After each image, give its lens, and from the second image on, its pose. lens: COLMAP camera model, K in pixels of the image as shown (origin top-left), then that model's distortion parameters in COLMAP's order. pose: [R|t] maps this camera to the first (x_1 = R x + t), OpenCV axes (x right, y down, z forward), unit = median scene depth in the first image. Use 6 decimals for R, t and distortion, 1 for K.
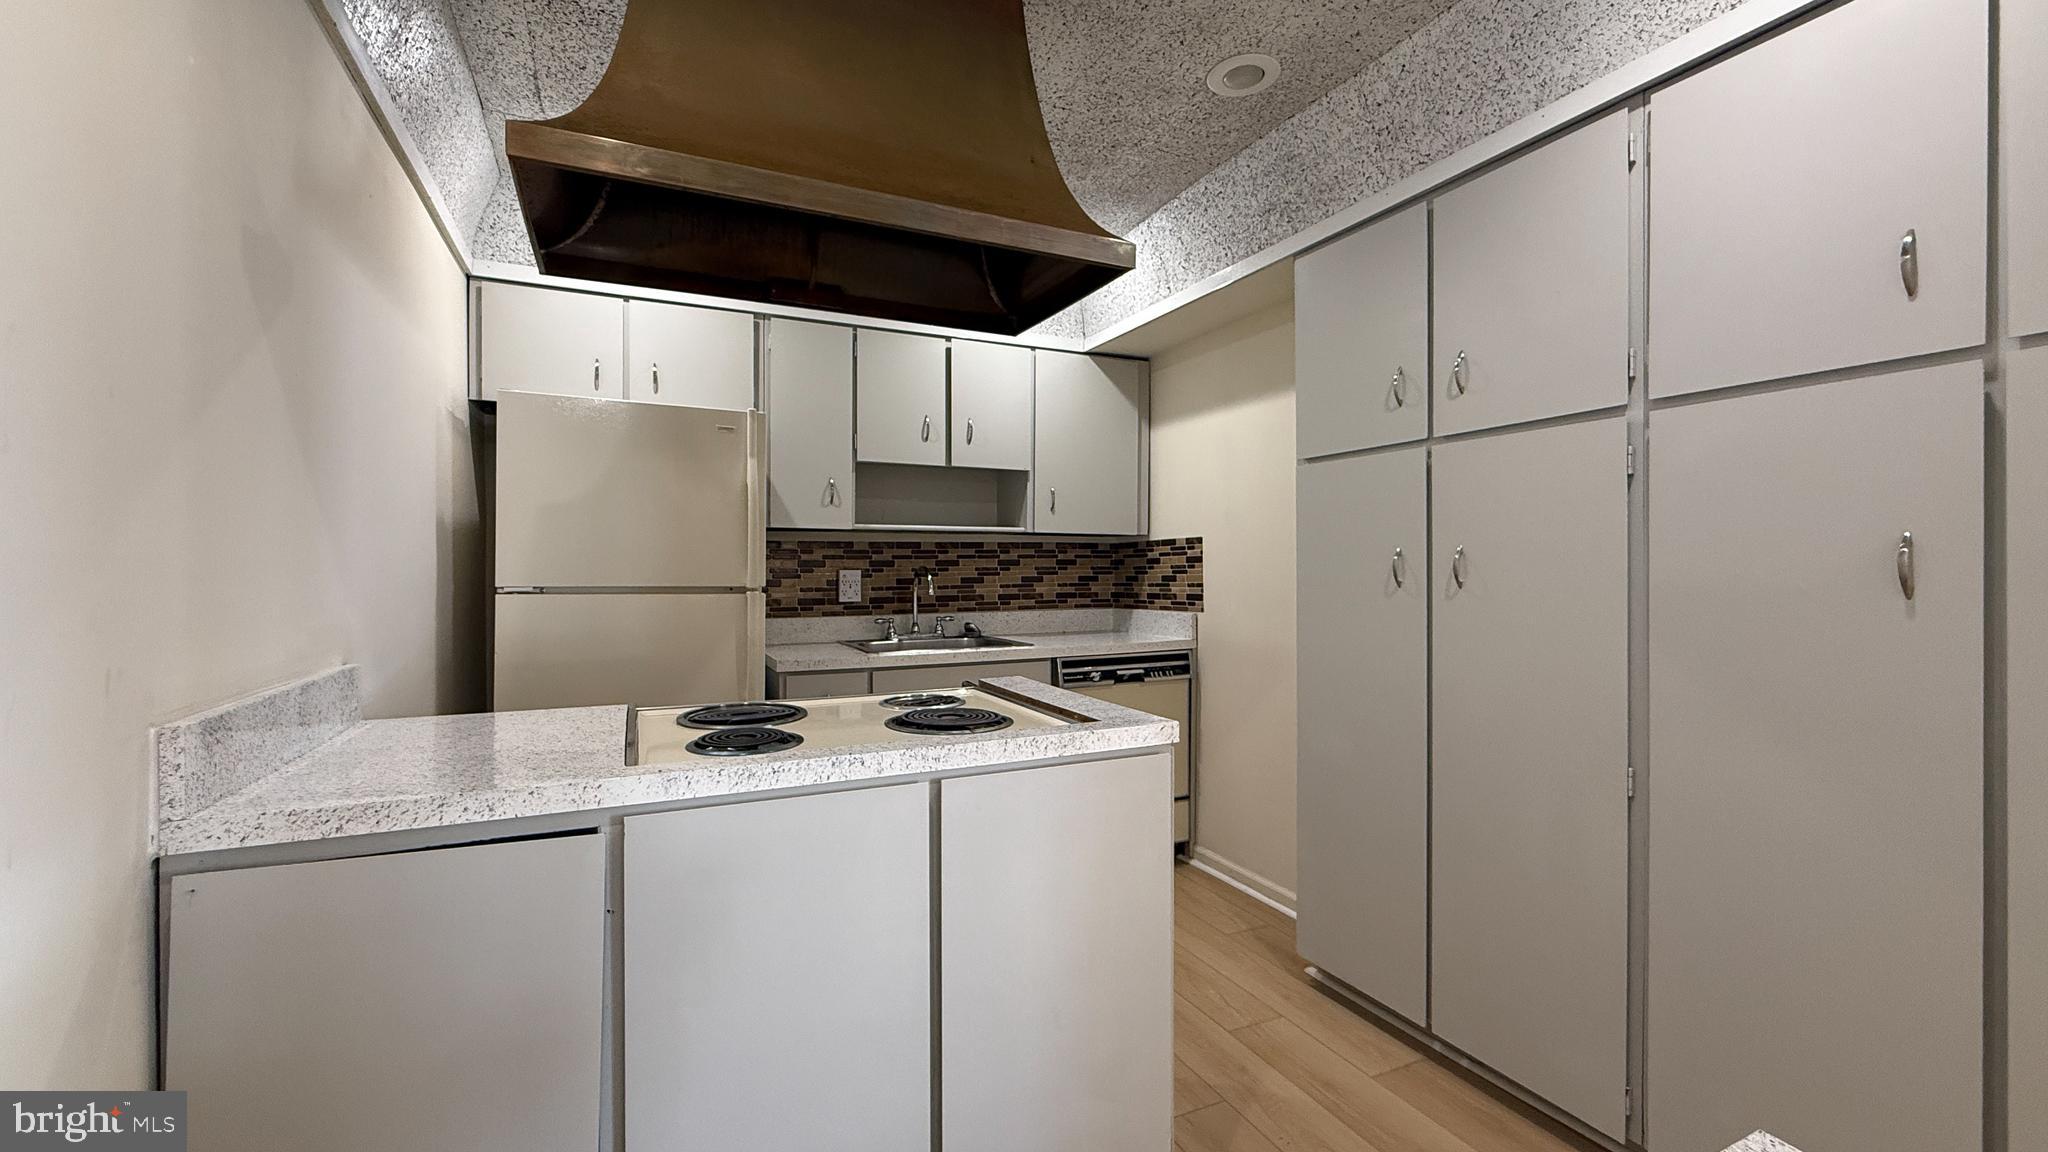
lens RADIAL K [[839.5, 0, 1004.3], [0, 839.5, 561.5], [0, 0, 1]] dist [-0.001843, 0.000315]
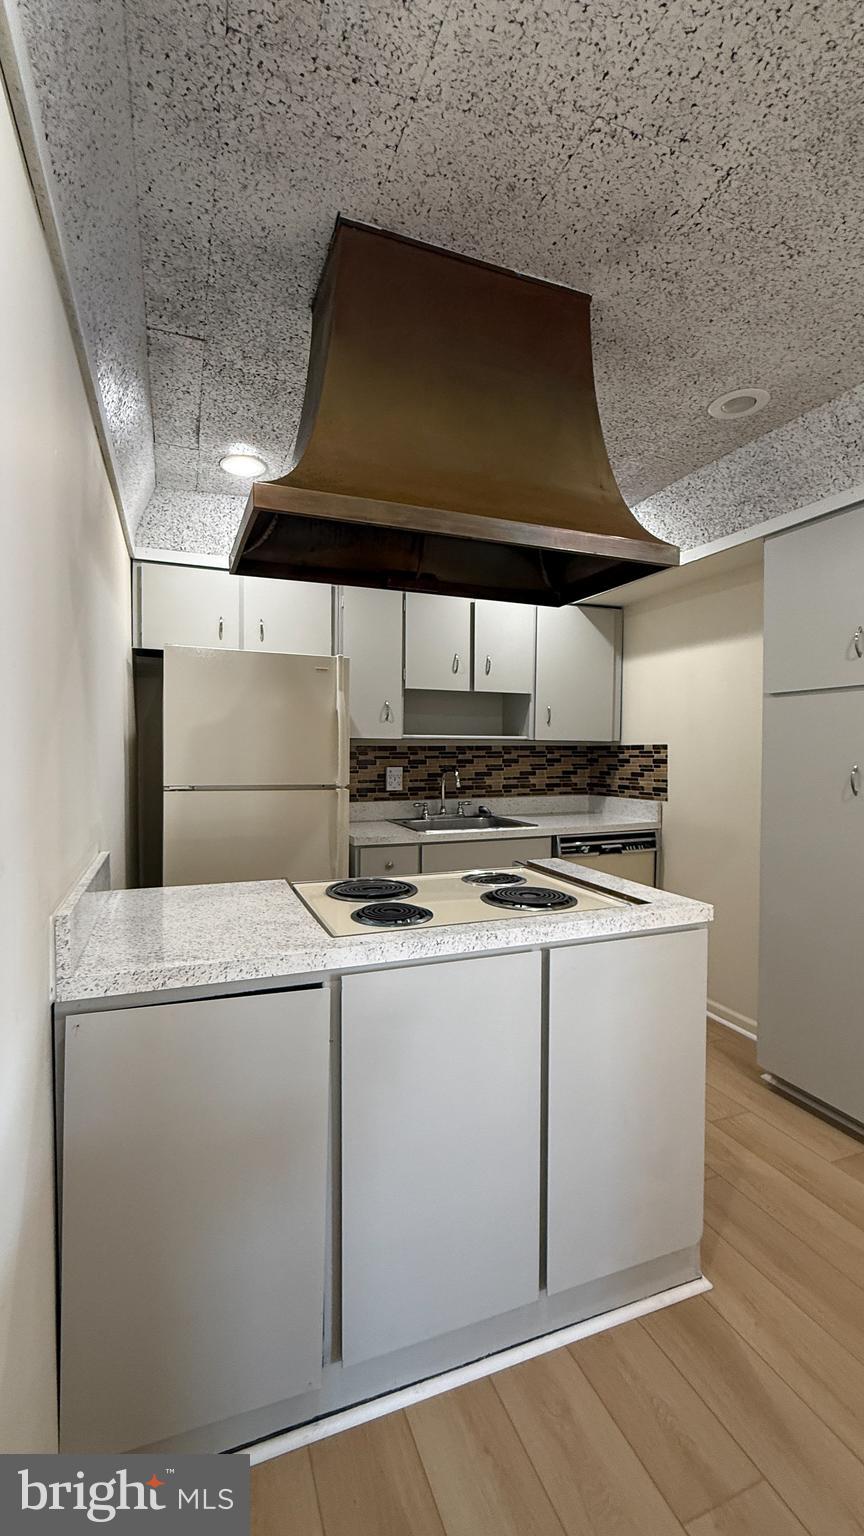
lens RADIAL K [[629.7, 0, 422.4], [0, 629.7, 763.3], [0, 0, 1]] dist [-0.001843, 0.000315]
pose [[0.997566, 0.000622, -0.069731, -0.074212], [0.001320, 0.999613, 0.027803, -0.026125], [0.069721, -0.027828, 0.997178, -0.013599]]
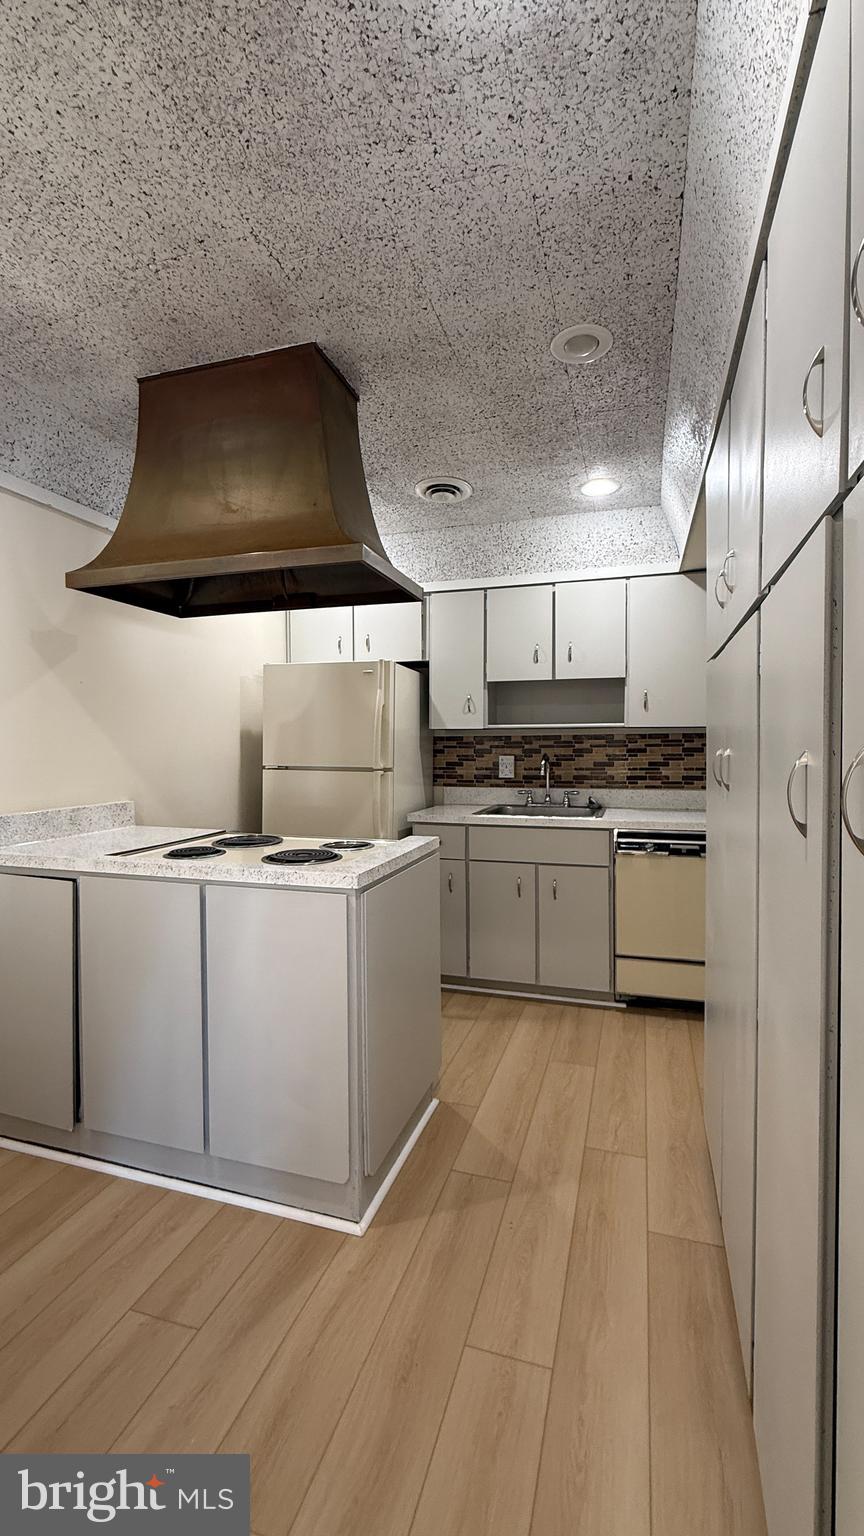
lens RADIAL K [[629.7, 0, 428.8], [0, 629.7, 757.2], [0, 0, 1]] dist [-0.001843, 0.000315]
pose [[0.748533, 0.008774, -0.663039, 0.448347], [0.009910, 0.999653, 0.024417, -0.015839], [0.663023, -0.024848, 0.748186, 0.121093]]
